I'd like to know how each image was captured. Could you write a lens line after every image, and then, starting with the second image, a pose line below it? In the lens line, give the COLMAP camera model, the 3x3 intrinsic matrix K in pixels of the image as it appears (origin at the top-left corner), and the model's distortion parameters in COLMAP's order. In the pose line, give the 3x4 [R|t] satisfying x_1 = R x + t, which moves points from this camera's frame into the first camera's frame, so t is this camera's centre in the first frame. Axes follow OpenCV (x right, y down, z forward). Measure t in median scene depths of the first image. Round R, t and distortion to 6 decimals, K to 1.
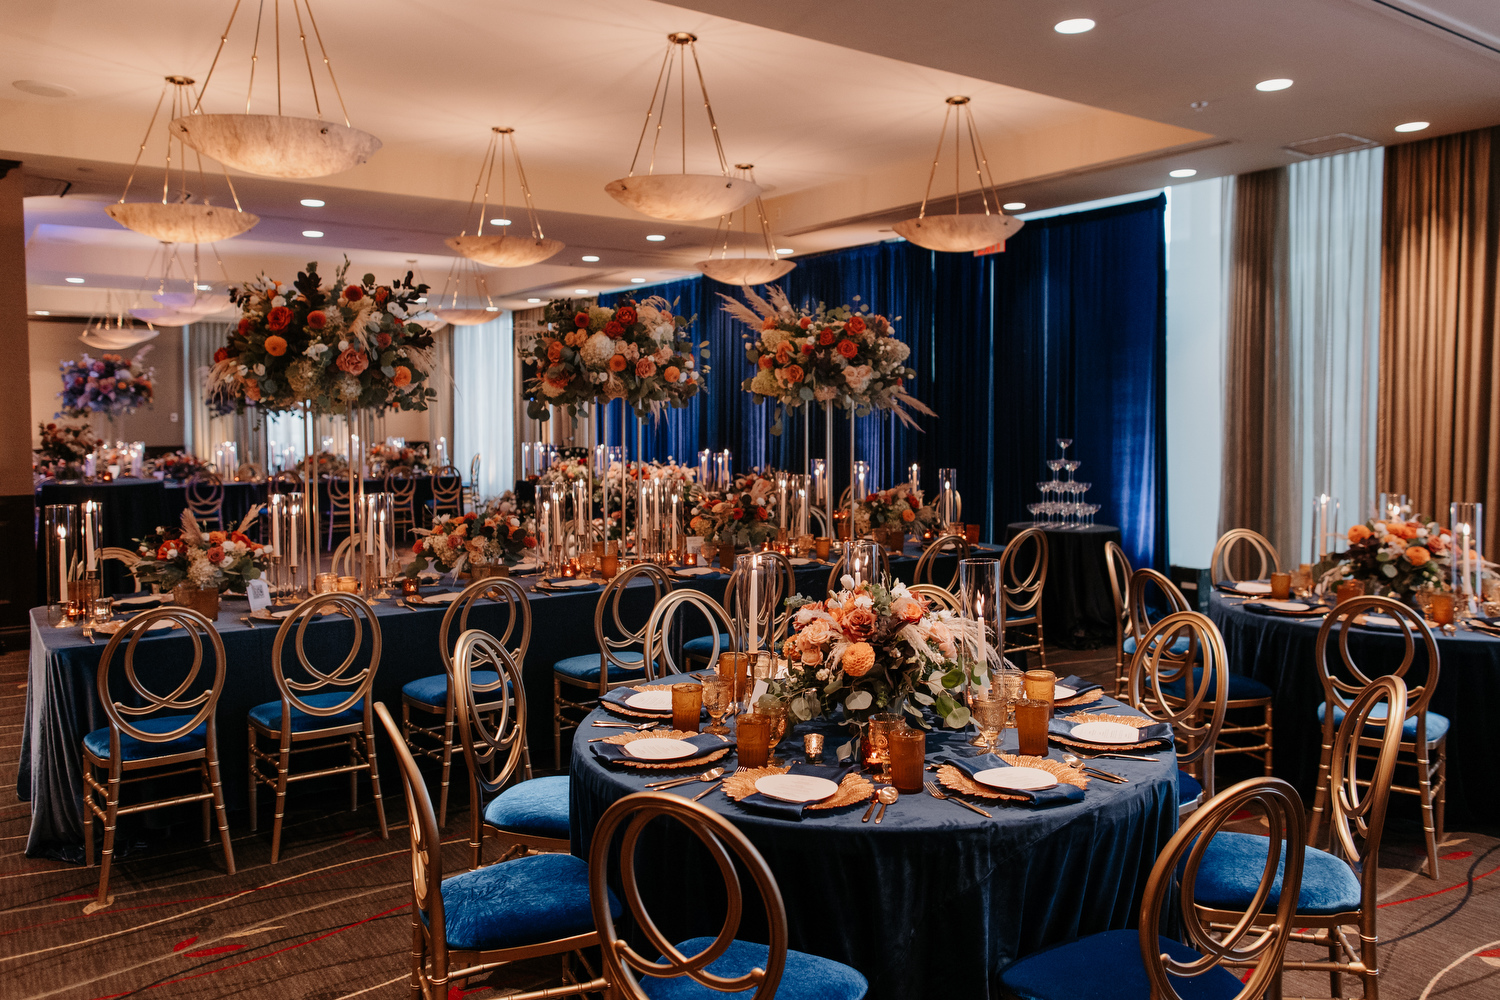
lens RADIAL K [[1050.7, 0, 738.4], [0, 1050.7, 467.3], [0, 0, 1]] dist [-0.004443, 0.005041]
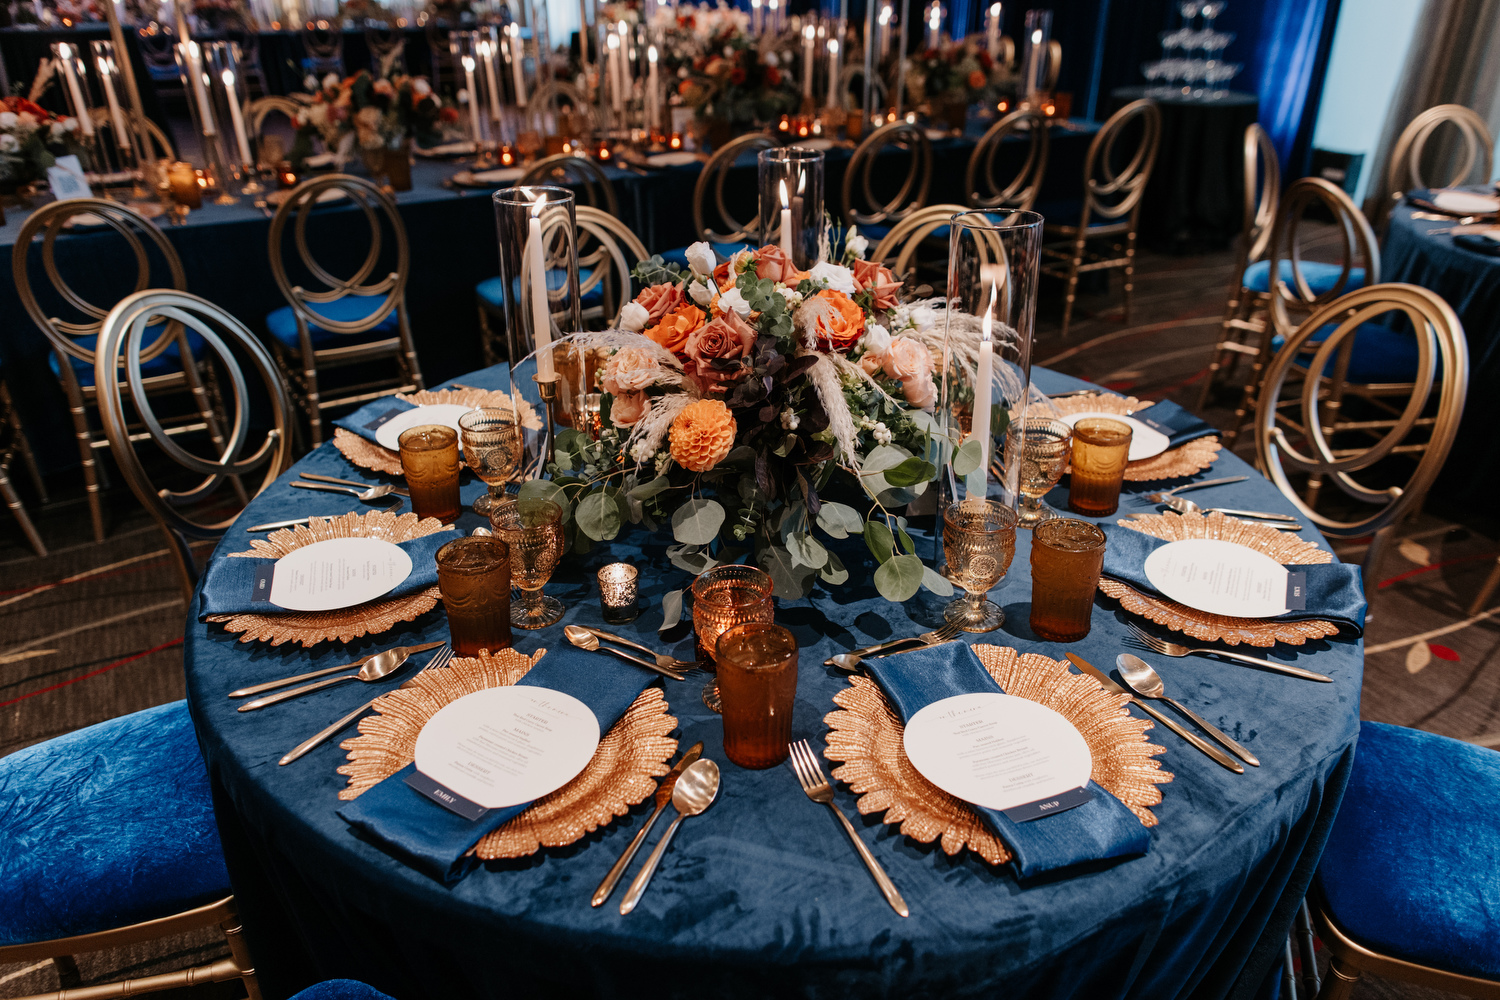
lens RADIAL K [[1011.7, 0, 737.8], [0, 1011.7, 468.1], [0, 0, 1]] dist [0.010339, -0.008147]
pose [[0.996041, 0.039658, -0.079556, 0.077548], [-0.003763, 0.912974, 0.407999, 0.005630], [0.088813, -0.406085, 0.909509, 0.273111]]
